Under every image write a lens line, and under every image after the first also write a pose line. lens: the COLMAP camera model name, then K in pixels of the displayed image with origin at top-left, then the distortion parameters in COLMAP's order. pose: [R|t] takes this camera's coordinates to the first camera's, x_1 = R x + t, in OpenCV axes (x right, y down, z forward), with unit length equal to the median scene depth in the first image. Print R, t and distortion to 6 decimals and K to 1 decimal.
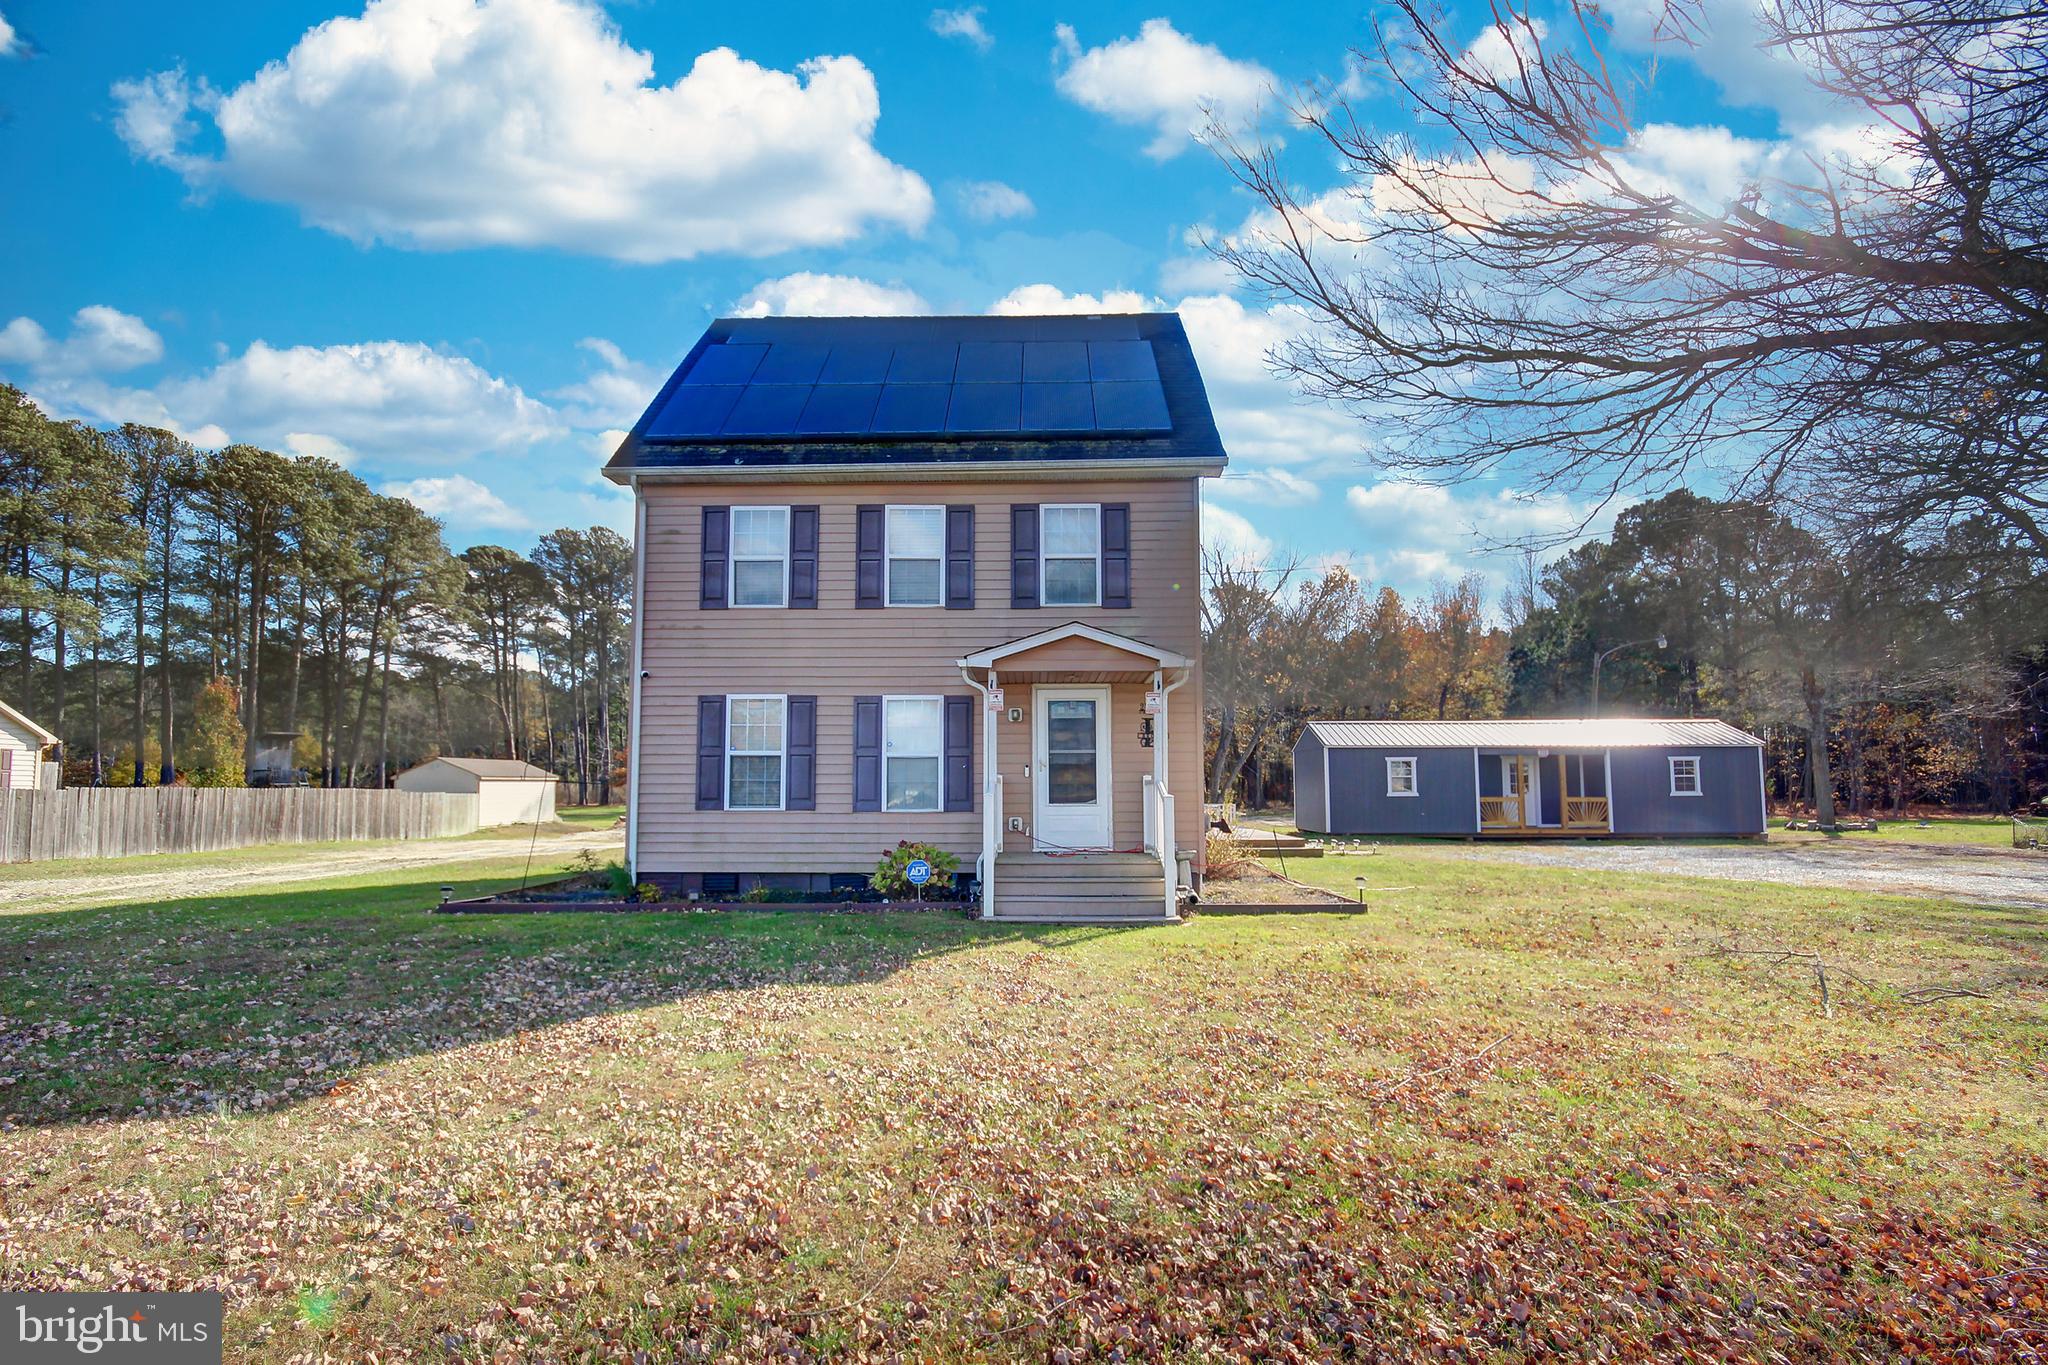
lens RADIAL K [[942.2, 0, 1023.3], [0, 942.2, 740.3], [0, 0, 1]] dist [-0.000785, -0.000196]
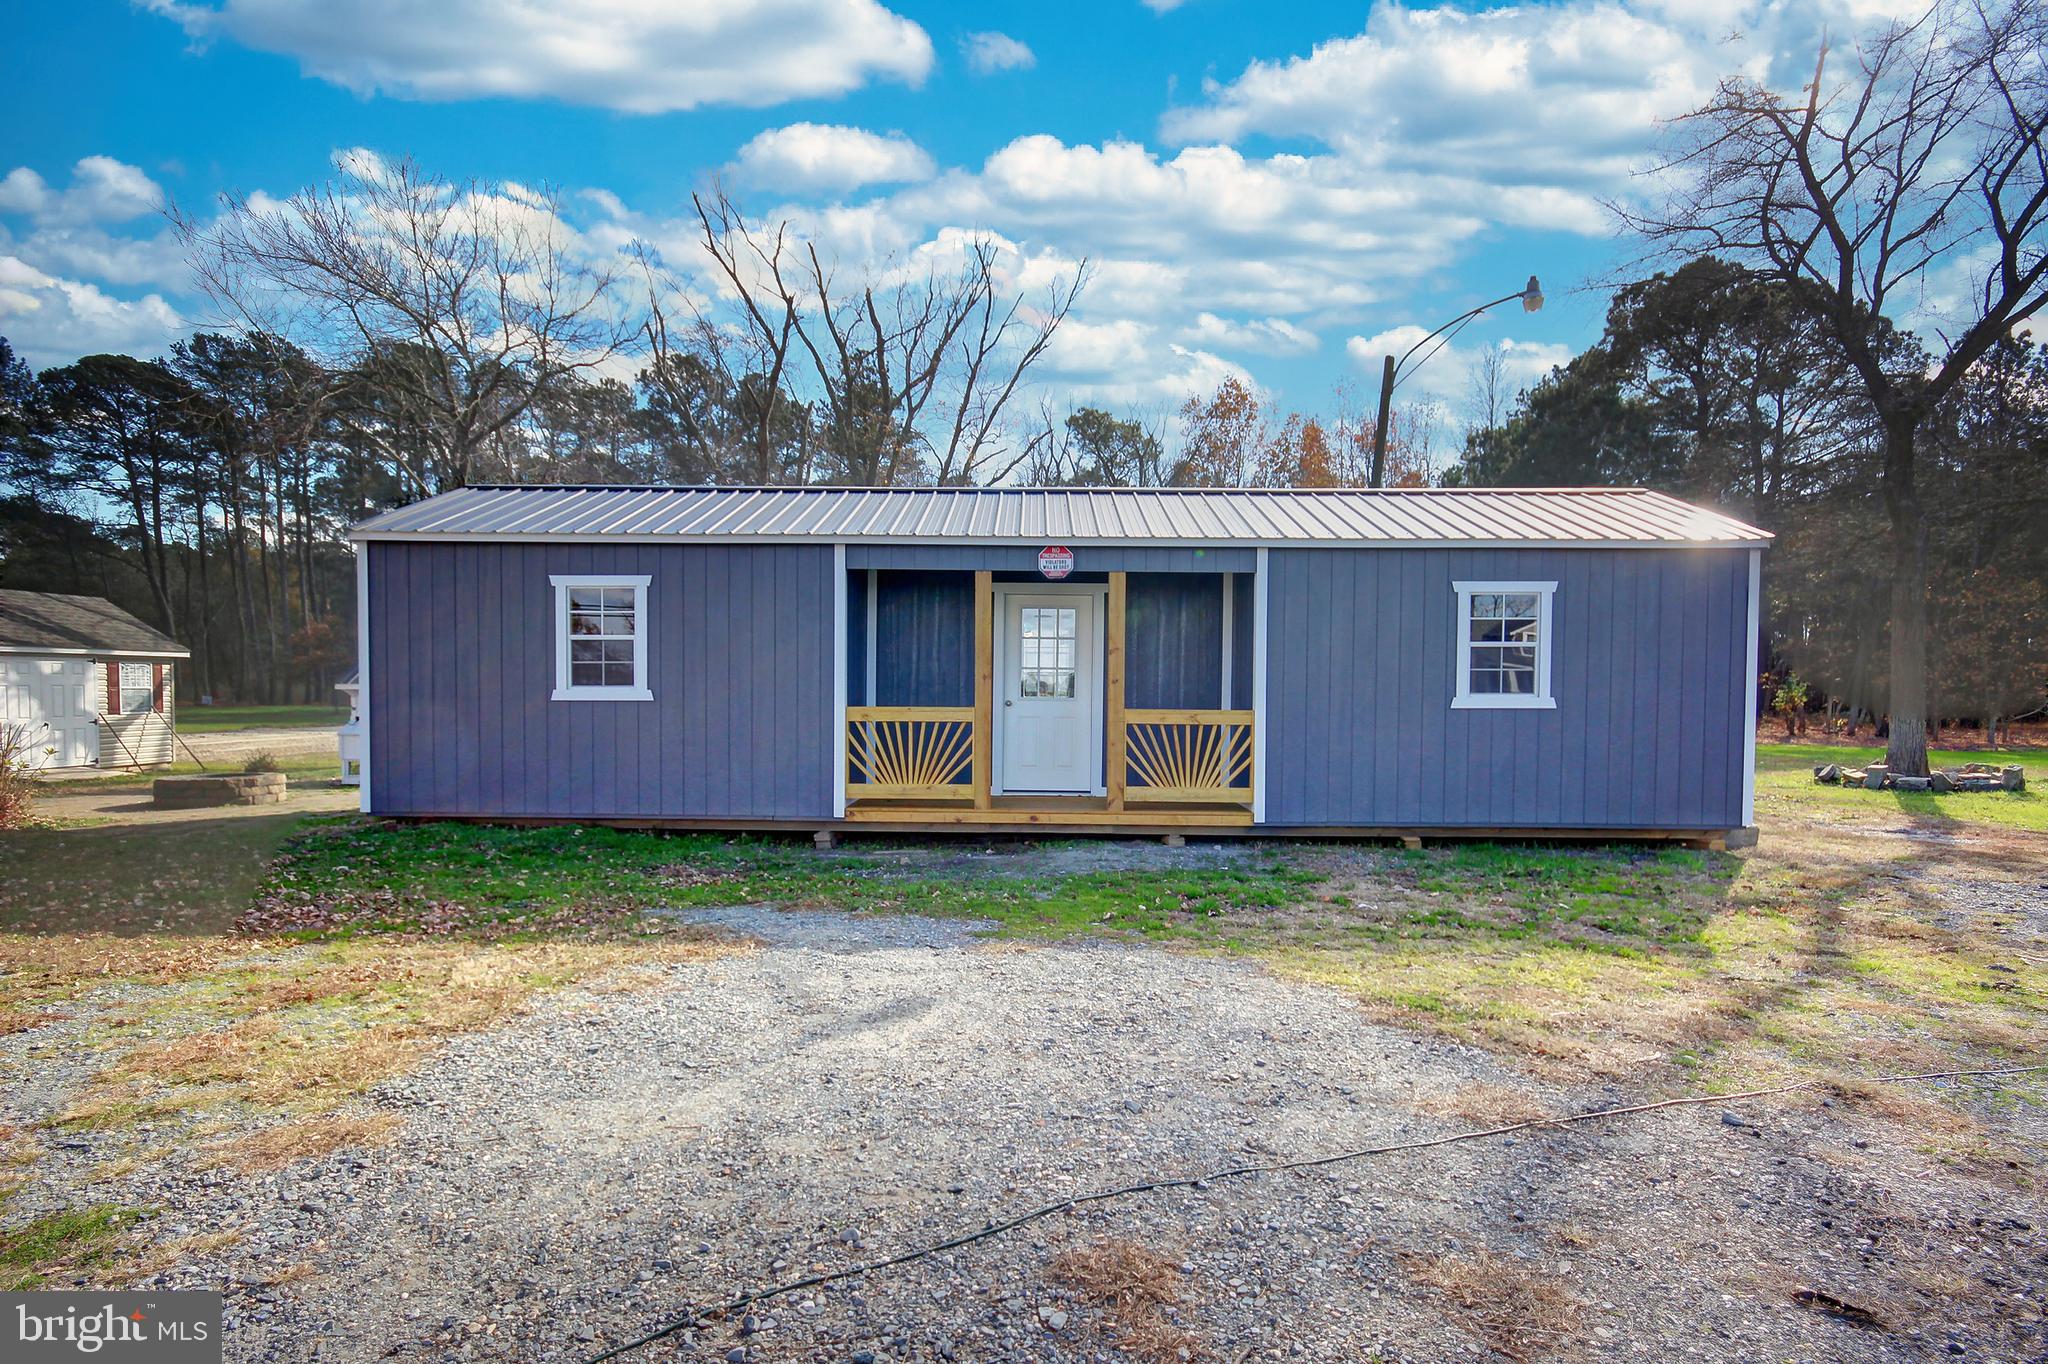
lens RADIAL K [[1005.9, 0, 1019.8], [0, 1005.9, 726.3], [0, 0, 1]] dist [-0.001612, -0.000019]
pose [[0.999918, 0.011758, 0.004987, 0.263385], [-0.012141, 0.996276, 0.085362, 0.019129], [-0.003965, -0.085415, 0.996338, 0.324648]]
